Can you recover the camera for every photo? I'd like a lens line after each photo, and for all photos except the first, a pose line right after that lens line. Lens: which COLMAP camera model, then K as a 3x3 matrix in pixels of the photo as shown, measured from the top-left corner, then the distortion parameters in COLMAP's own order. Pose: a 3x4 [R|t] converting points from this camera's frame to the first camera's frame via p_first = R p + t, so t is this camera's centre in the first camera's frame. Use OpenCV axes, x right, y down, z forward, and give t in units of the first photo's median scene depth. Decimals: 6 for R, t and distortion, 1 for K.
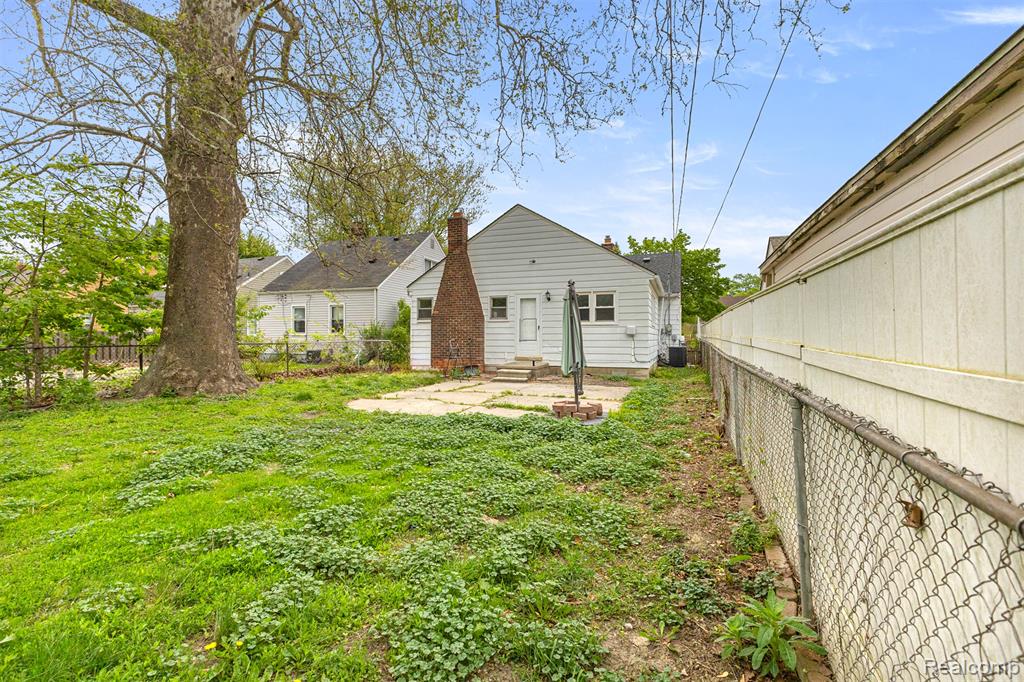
lens RADIAL K [[445.1, 0, 510.2], [0, 445.1, 332.6], [0, 0, 1]] dist [0.001579, -0.000084]
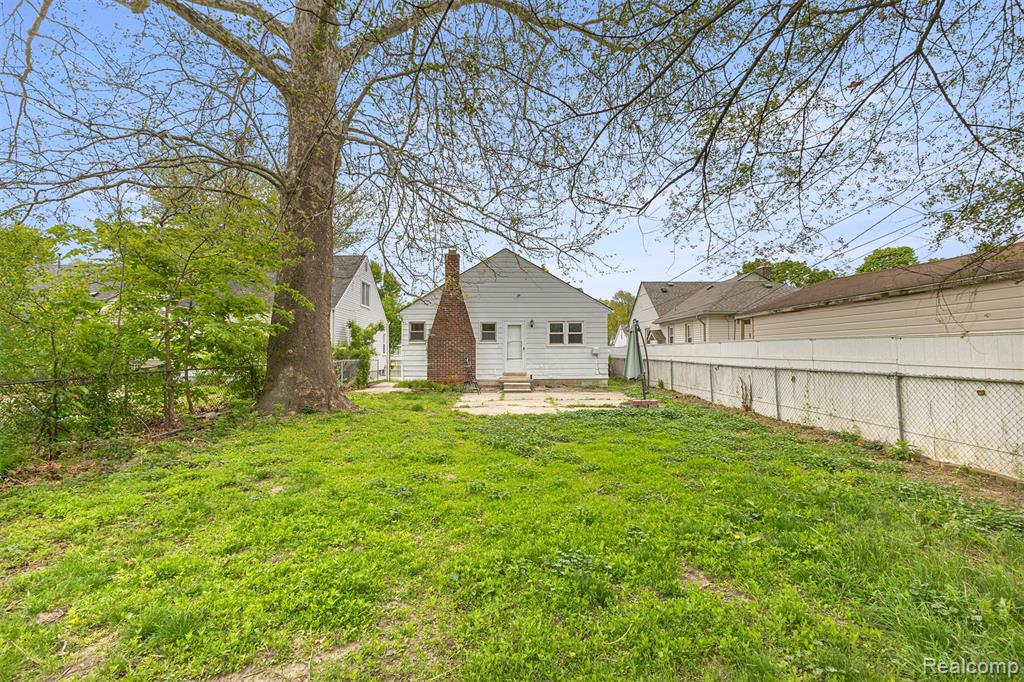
lens RADIAL K [[445.1, 0, 510.2], [0, 445.1, 332.6], [0, 0, 1]] dist [0.001579, -0.000084]
pose [[0.922129, 0.012993, 0.386665, -0.444632], [0.003193, 0.999146, -0.041189, -0.004809], [-0.386870, 0.039216, 0.921300, -0.129031]]
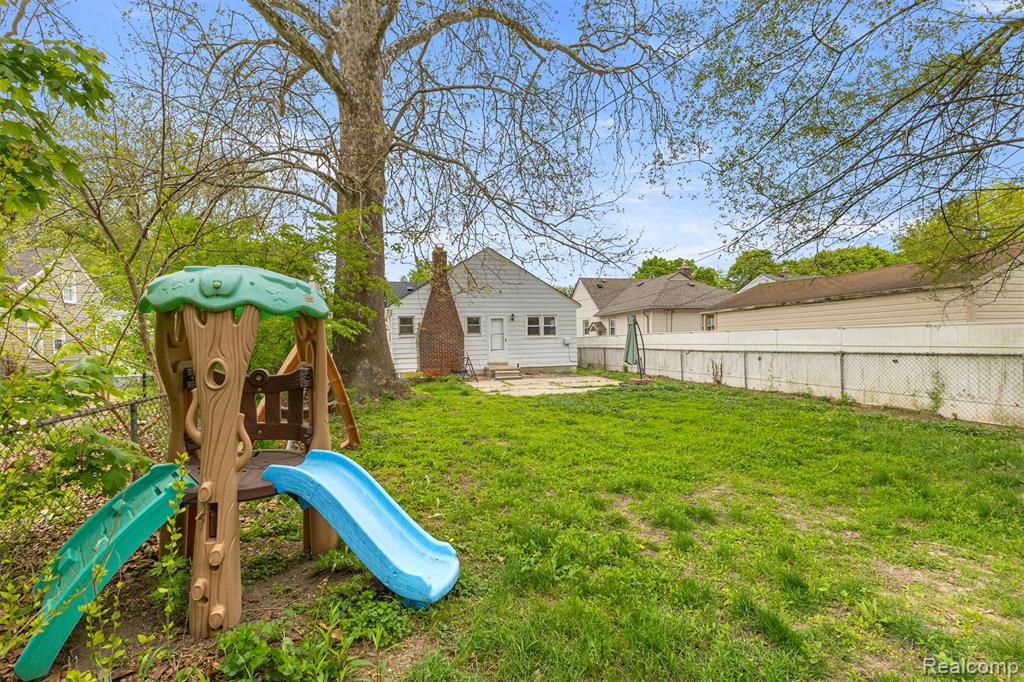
lens RADIAL K [[457.8, 0, 505.3], [0, 457.8, 352.8], [0, 0, 1]] dist [-0.000189, 0.000117]
pose [[0.806592, -0.030903, 0.590300, -0.755373], [0.020401, 0.999493, 0.024449, -0.007003], [-0.590756, -0.007678, 0.806814, -0.130371]]
